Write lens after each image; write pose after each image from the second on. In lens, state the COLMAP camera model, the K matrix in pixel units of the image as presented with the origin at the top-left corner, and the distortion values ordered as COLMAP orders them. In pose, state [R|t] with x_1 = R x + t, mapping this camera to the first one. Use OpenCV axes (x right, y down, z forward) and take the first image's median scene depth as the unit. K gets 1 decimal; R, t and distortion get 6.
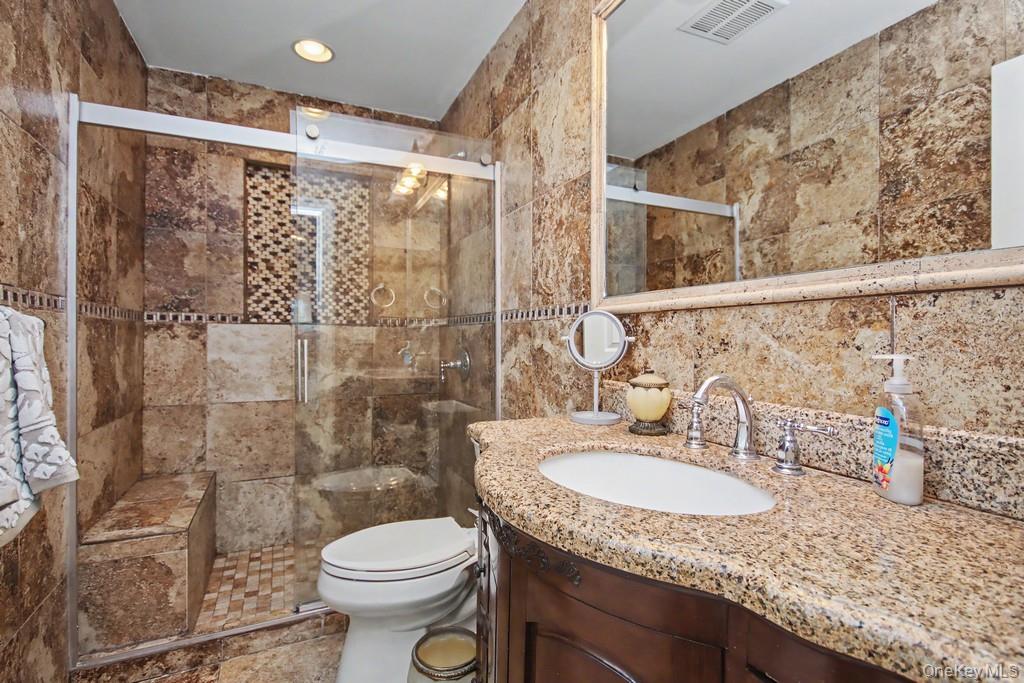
lens RADIAL K [[483.4, 0, 515.2], [0, 483.4, 341.4], [0, 0, 1]] dist [0.001772, 0.000822]
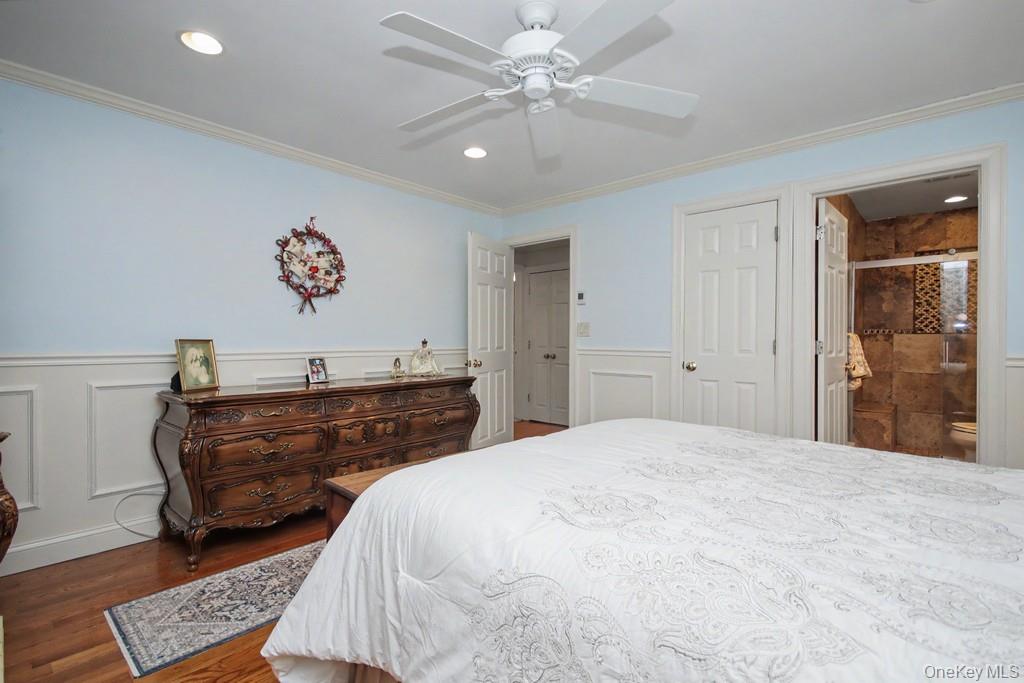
lens RADIAL K [[483.4, 0, 508.5], [0, 483.4, 343.1], [0, 0, 1]] dist [0.001772, 0.000822]
pose [[0.380190, 0.005285, -0.924893, 0.656645], [-0.009995, 0.999949, 0.001606, 0.015563], [0.924854, 0.008634, 0.380224, -1.311815]]
